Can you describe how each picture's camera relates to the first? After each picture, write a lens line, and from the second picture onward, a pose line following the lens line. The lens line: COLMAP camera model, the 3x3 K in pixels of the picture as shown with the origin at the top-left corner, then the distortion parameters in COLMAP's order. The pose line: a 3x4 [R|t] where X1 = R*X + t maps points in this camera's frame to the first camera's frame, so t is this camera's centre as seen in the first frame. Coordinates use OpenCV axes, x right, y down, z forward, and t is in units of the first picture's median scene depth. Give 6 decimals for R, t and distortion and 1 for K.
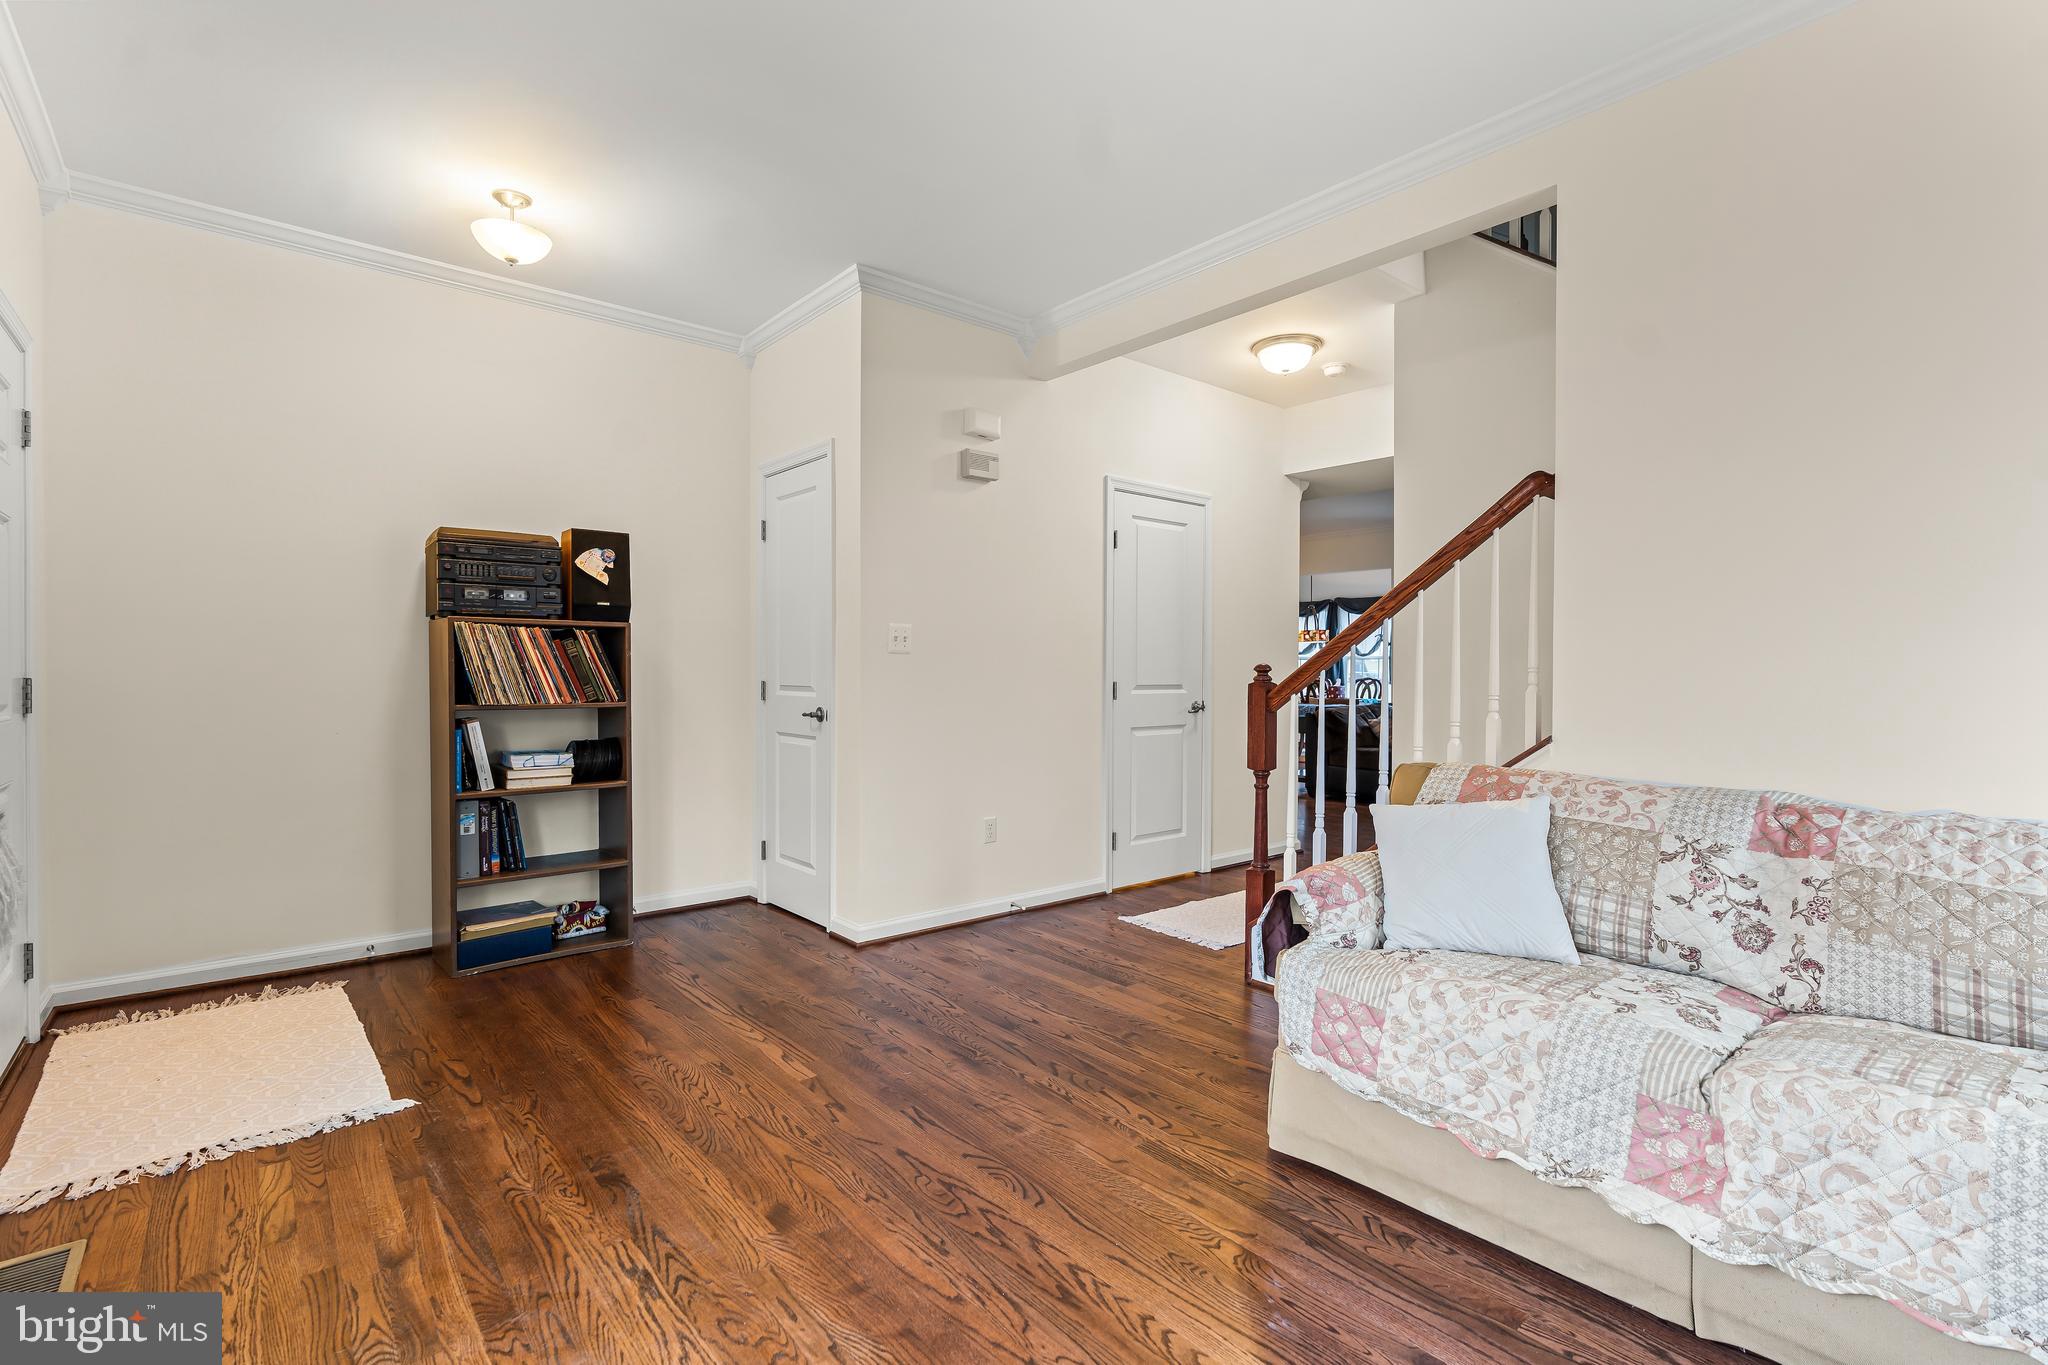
lens RADIAL K [[932.5, 0, 1034.3], [0, 932.5, 676.9], [0, 0, 1]] dist [-0.009218, 0.004706]
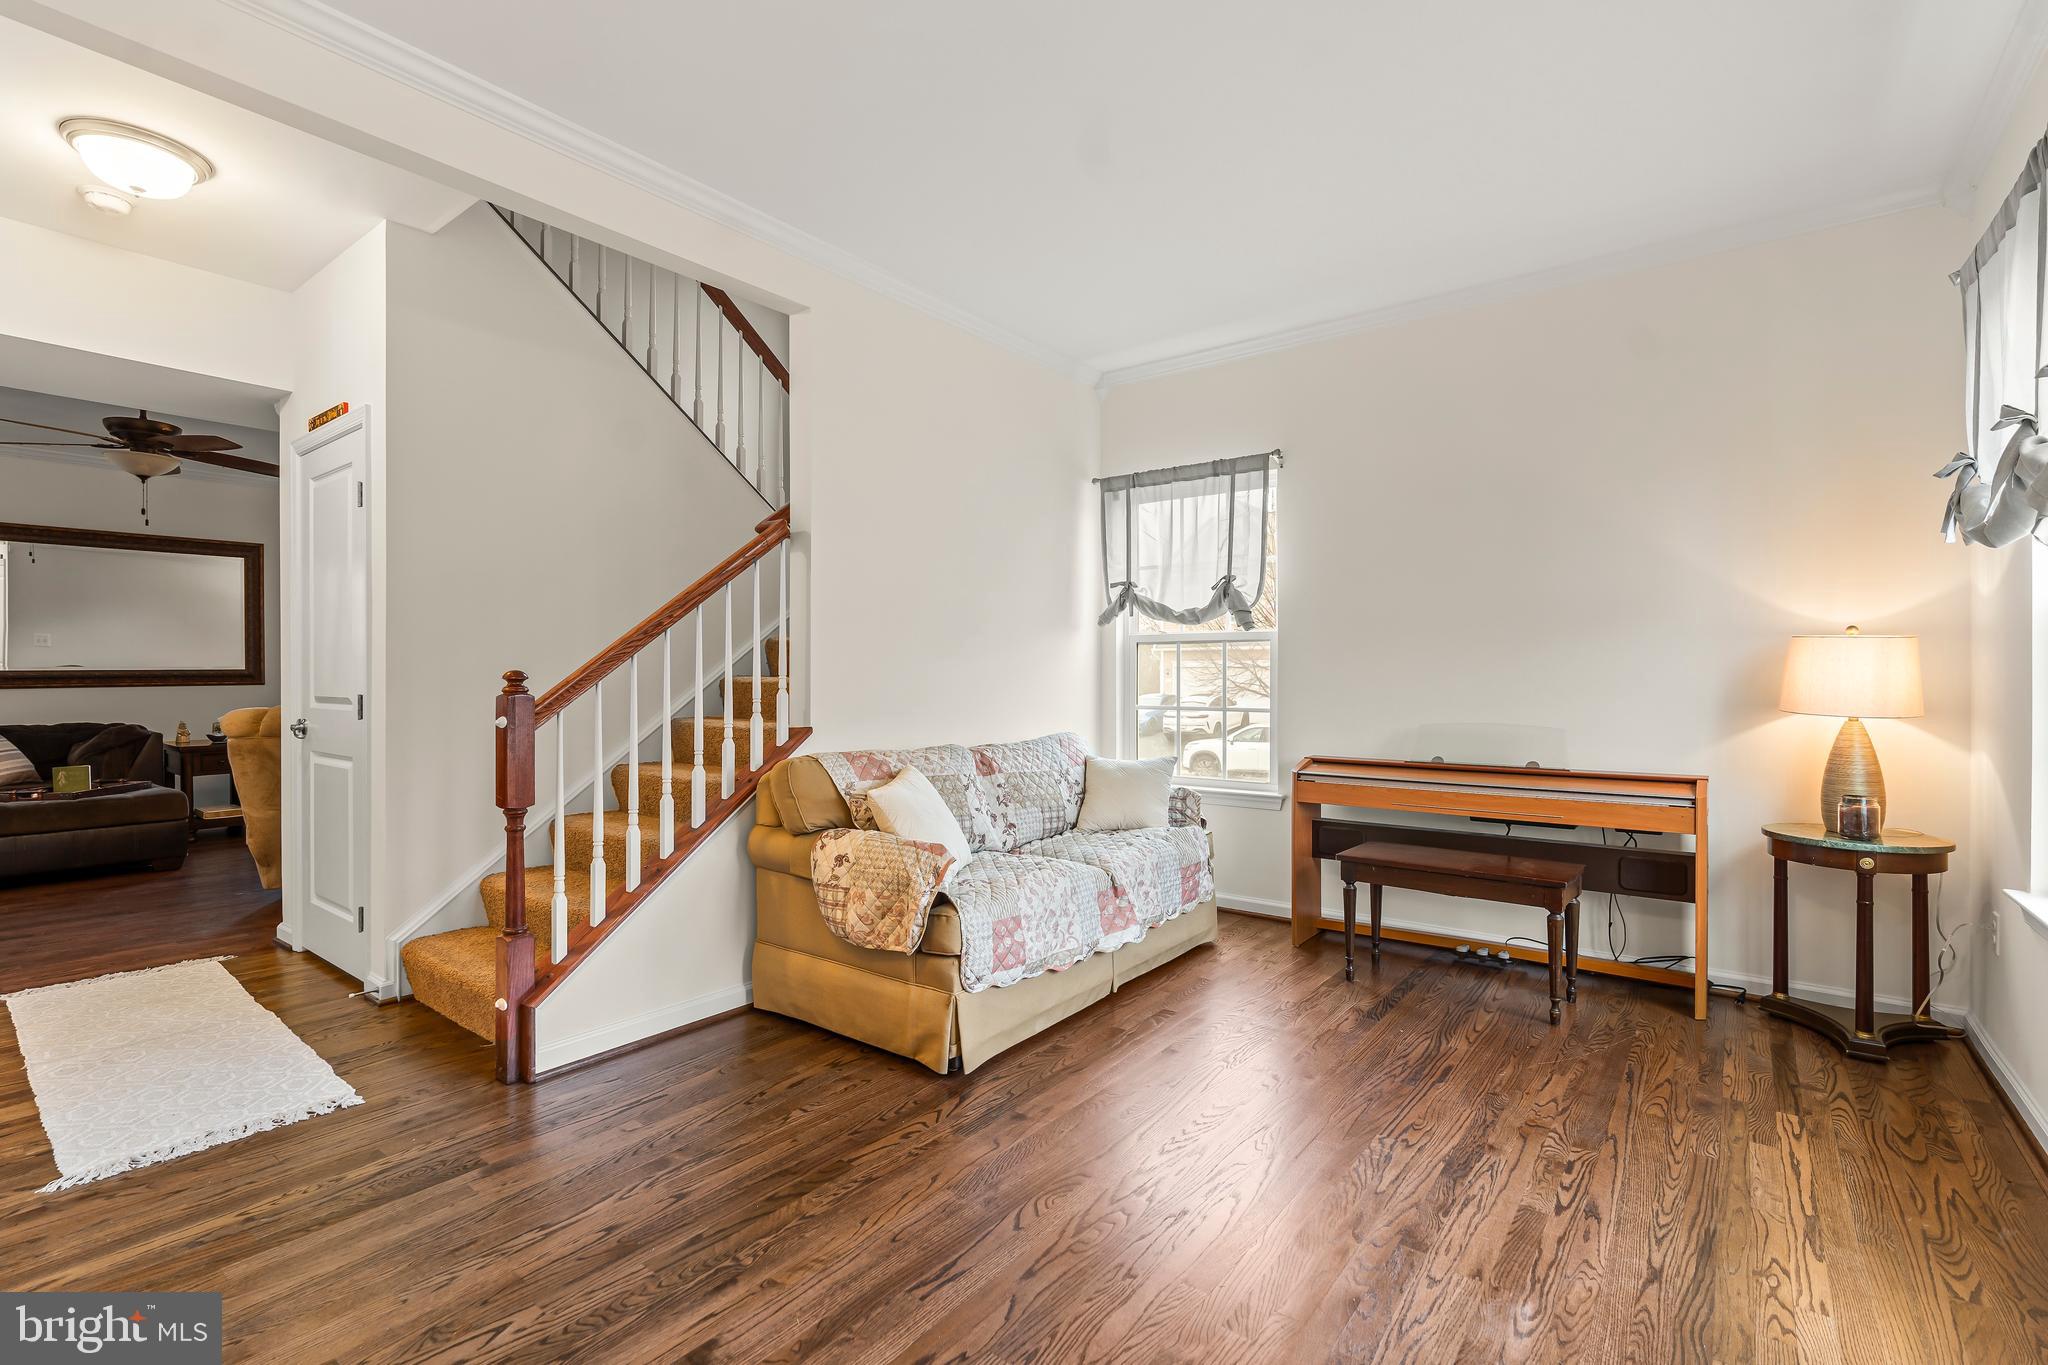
lens RADIAL K [[932.5, 0, 1014.9], [0, 932.5, 678.2], [0, 0, 1]] dist [-0.009218, 0.004706]
pose [[-0.199428, -0.009757, 0.979864, -1.043885], [0.005433, 0.999924, 0.011062, -0.024795], [-0.979897, 0.007530, -0.199360, 1.304453]]
